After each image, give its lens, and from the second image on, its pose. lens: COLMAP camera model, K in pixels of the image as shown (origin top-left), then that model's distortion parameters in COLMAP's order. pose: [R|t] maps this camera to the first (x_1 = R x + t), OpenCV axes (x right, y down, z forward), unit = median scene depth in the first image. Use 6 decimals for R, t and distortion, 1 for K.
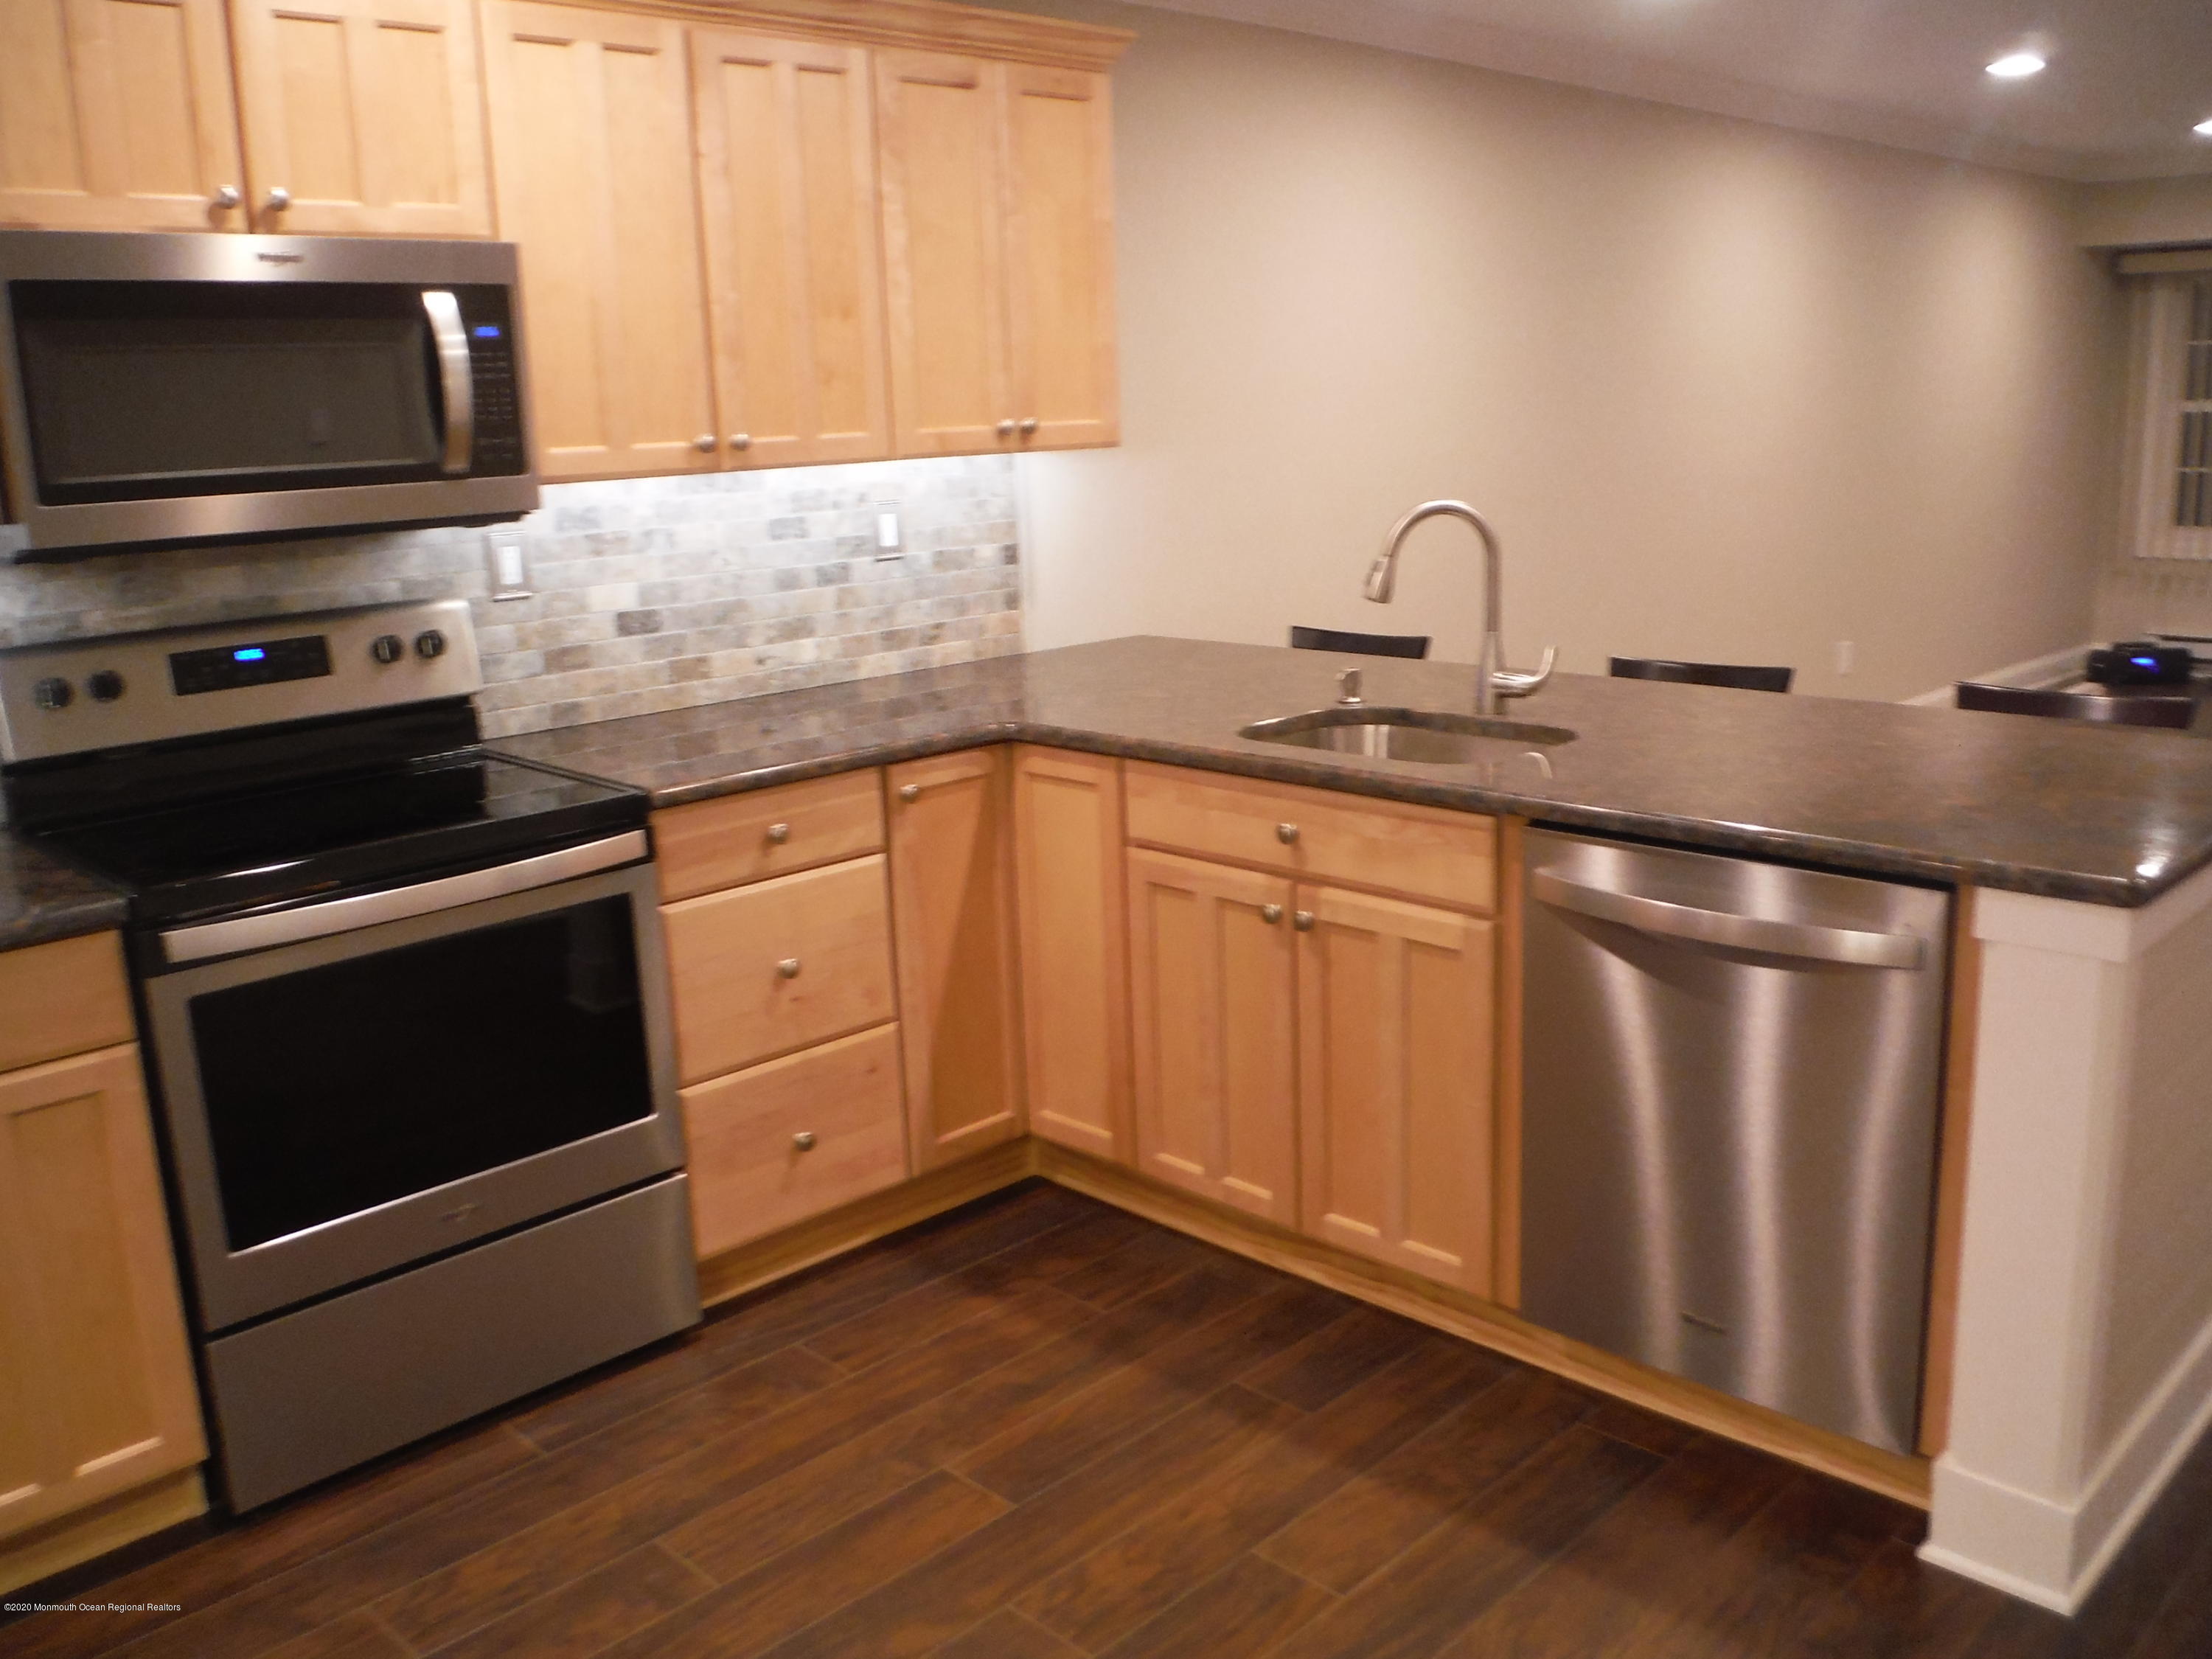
lens RADIAL K [[1837.6, 0, 1103.9], [0, 1837.6, 821.8], [0, 0, 1]] dist [-0.073025, -0.001268]
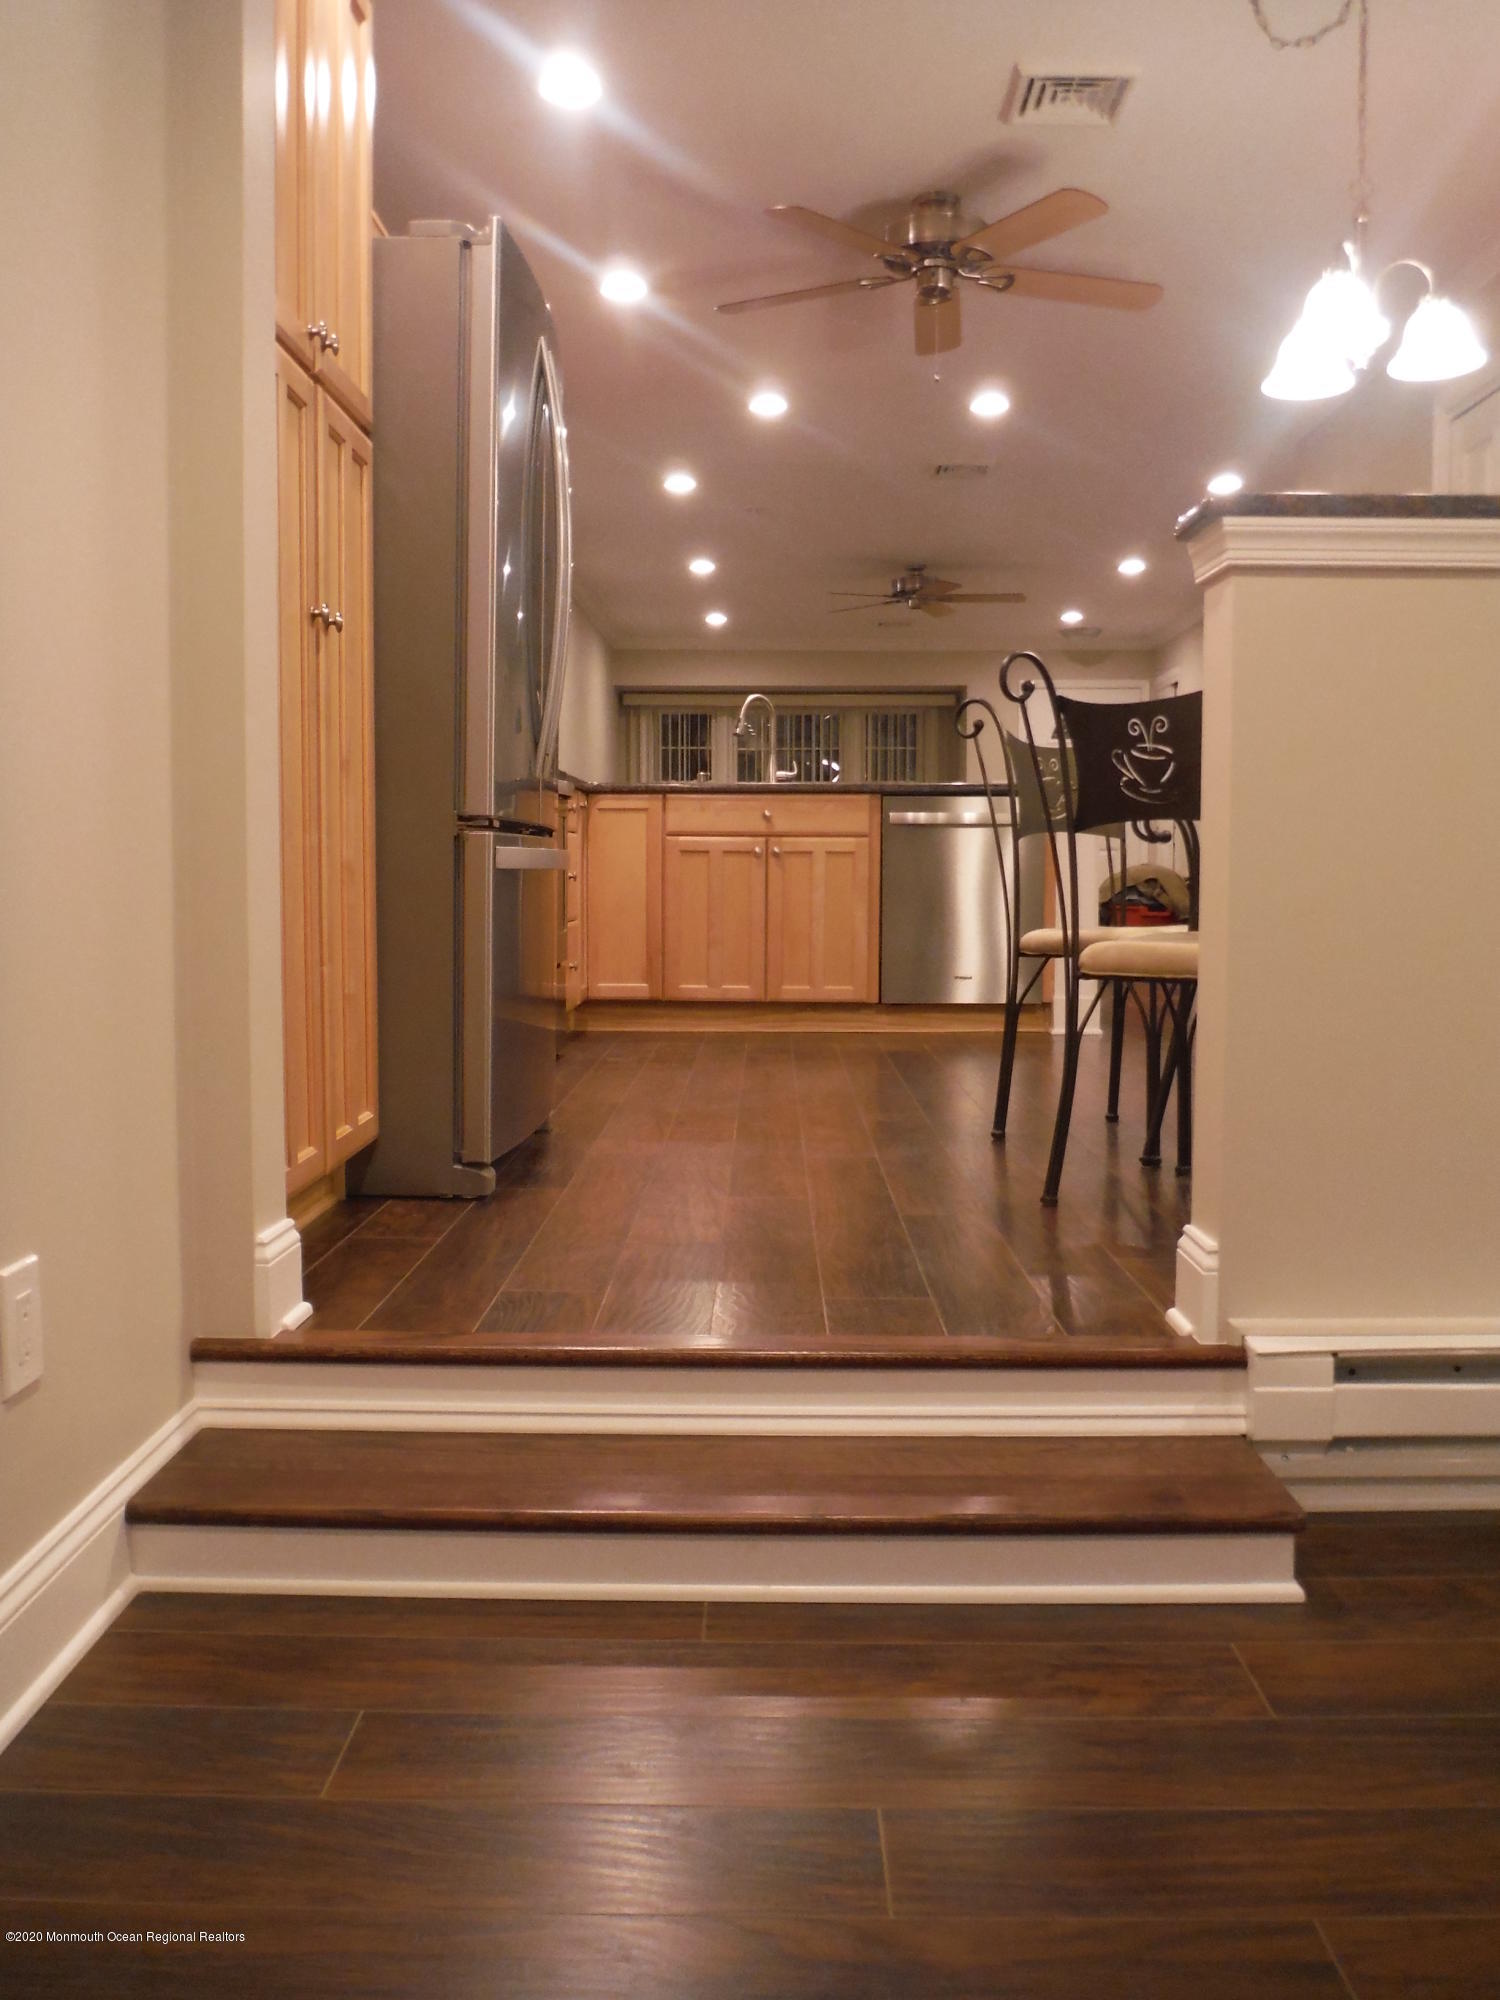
lens RADIAL K [[1661.4, 0, 752.3], [0, 1661.4, 1000.3], [0, 0, 1]] dist [-0.073025, -0.001268]
pose [[0.710768, -0.017490, 0.703209, -1.294450], [0.126270, 0.986625, -0.103088, 0.418923], [-0.692001, 0.162066, 0.703470, -0.402914]]
